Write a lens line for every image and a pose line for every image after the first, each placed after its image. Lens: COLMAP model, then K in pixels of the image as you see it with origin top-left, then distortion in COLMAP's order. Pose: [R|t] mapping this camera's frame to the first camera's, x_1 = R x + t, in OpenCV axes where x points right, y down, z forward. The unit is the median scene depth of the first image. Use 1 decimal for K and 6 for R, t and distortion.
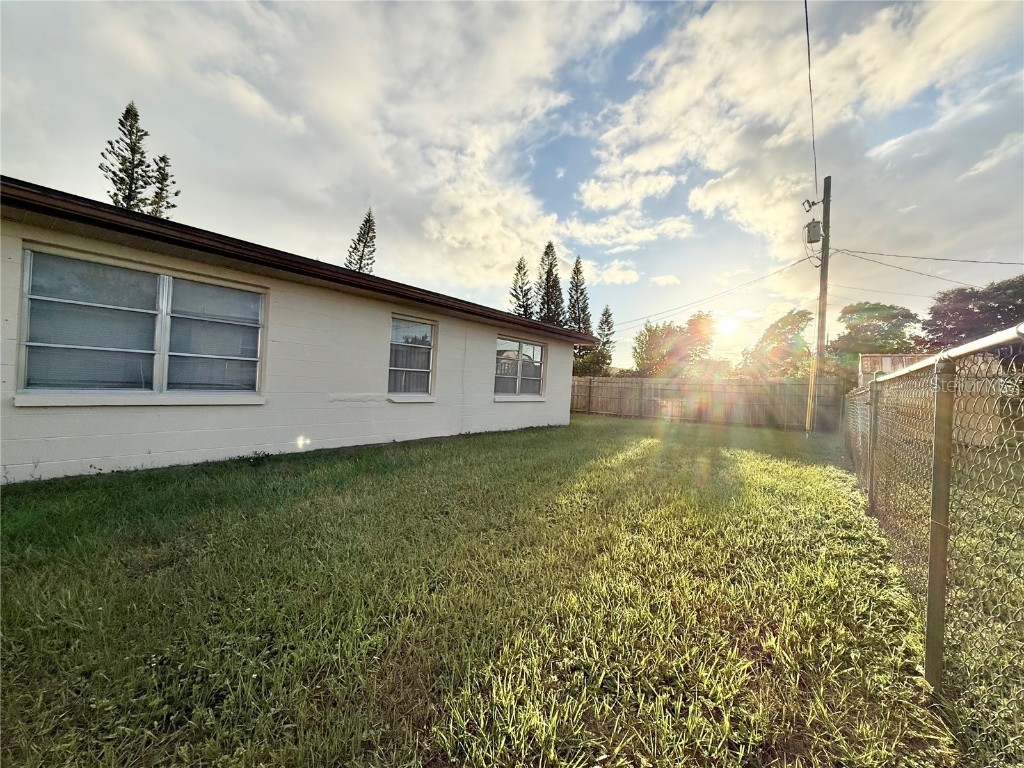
lens RADIAL K [[407.2, 0, 515.3], [0, 407.2, 383.4], [0, 0, 1]] dist [-0.002071, 0.000037]
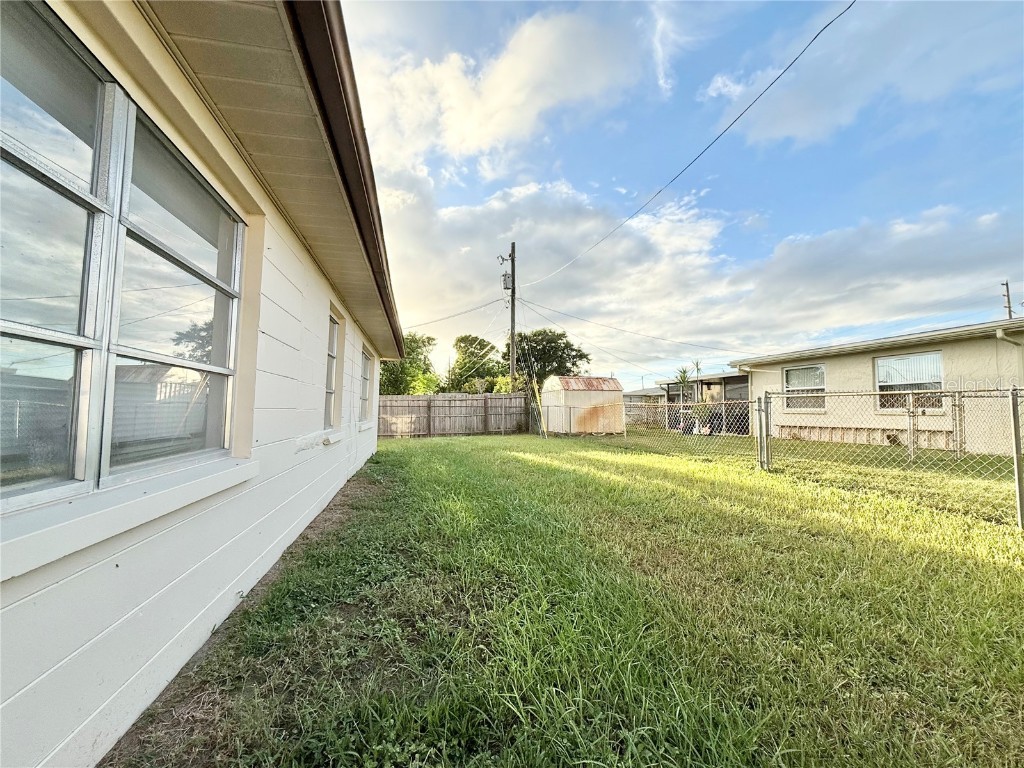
lens RADIAL K [[407.2, 0, 515.3], [0, 407.2, 383.4], [0, 0, 1]] dist [-0.002071, 0.000037]
pose [[0.626388, 0.008838, 0.779461, -0.121652], [0.022436, 0.999317, -0.029362, -0.002305], [-0.779189, 0.035880, 0.625762, 0.080858]]
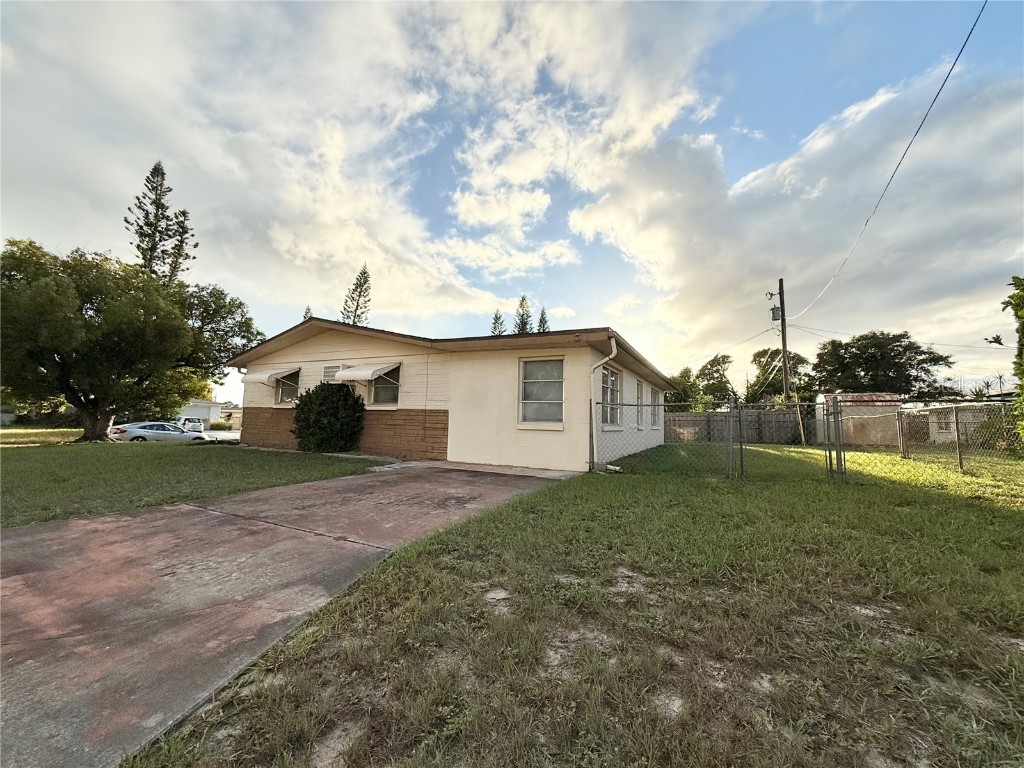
lens RADIAL K [[407.2, 0, 515.3], [0, 407.2, 383.4], [0, 0, 1]] dist [-0.002071, 0.000037]
pose [[0.982803, -0.012021, 0.184265, -0.233238], [0.029403, 0.995335, -0.091890, -0.000135], [-0.182301, 0.095728, 0.978572, -0.131428]]
